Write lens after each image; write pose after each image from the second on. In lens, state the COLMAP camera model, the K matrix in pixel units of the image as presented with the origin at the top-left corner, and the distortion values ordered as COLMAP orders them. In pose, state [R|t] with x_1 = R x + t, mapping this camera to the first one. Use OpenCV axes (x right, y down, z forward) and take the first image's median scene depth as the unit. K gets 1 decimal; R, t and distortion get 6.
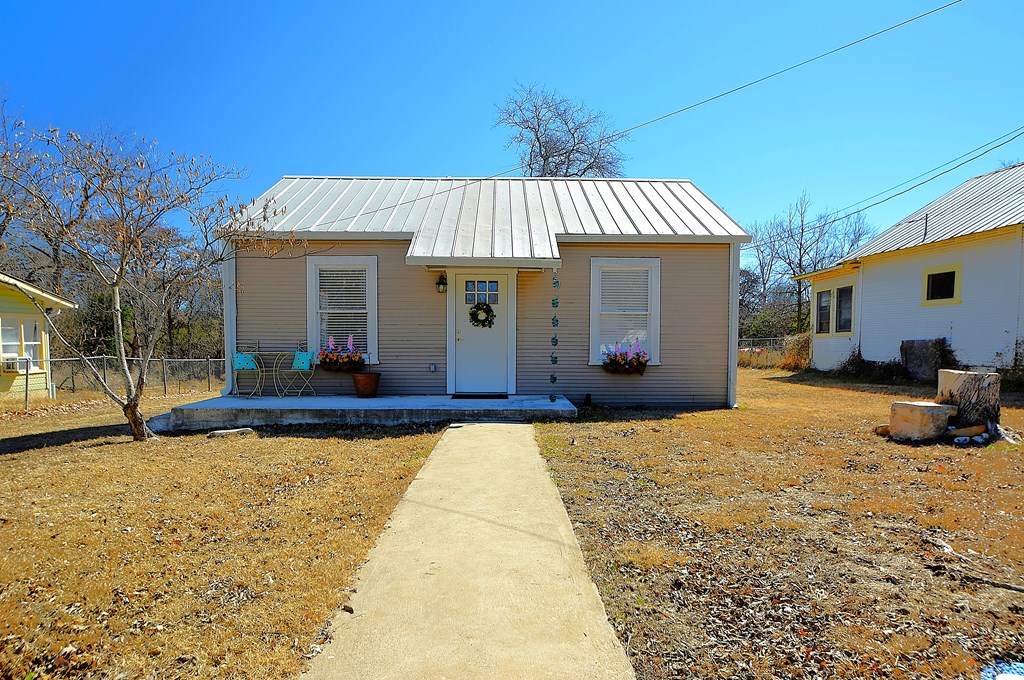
lens RADIAL K [[603.5, 0, 507.3], [0, 603.5, 383.6], [0, 0, 1]] dist [-0.026322, -0.001321]
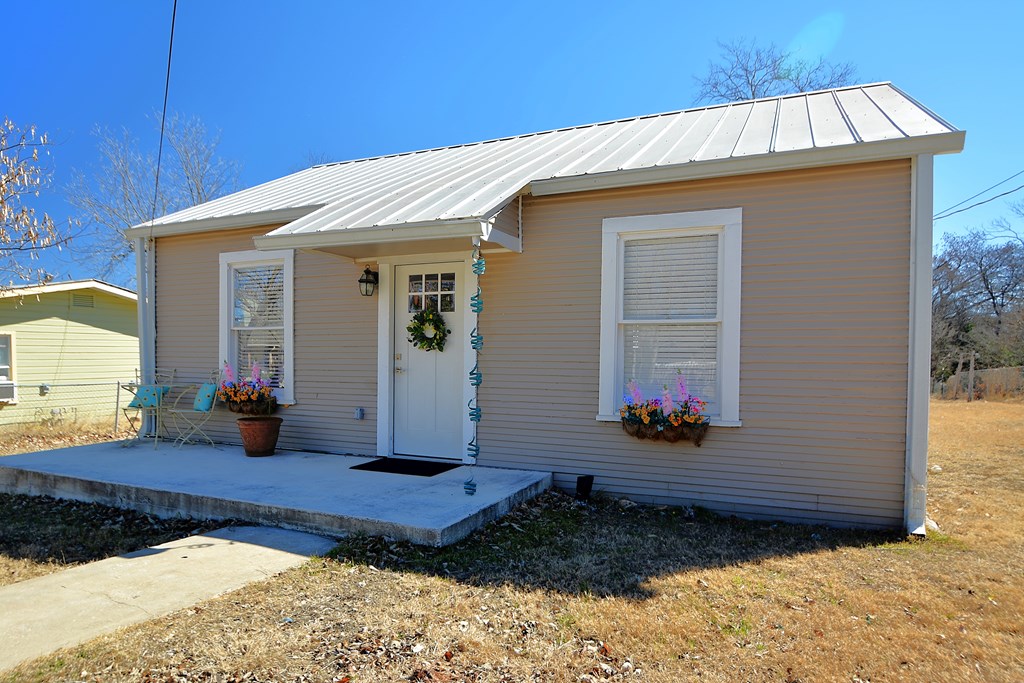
lens RADIAL K [[603.5, 0, 507.3], [0, 603.5, 385.1], [0, 0, 1]] dist [-0.026322, -0.001321]
pose [[0.910840, 0.021936, -0.412175, 0.281641], [-0.033343, 0.999234, -0.020504, -0.048408], [0.411410, 0.032419, 0.910874, 0.480975]]
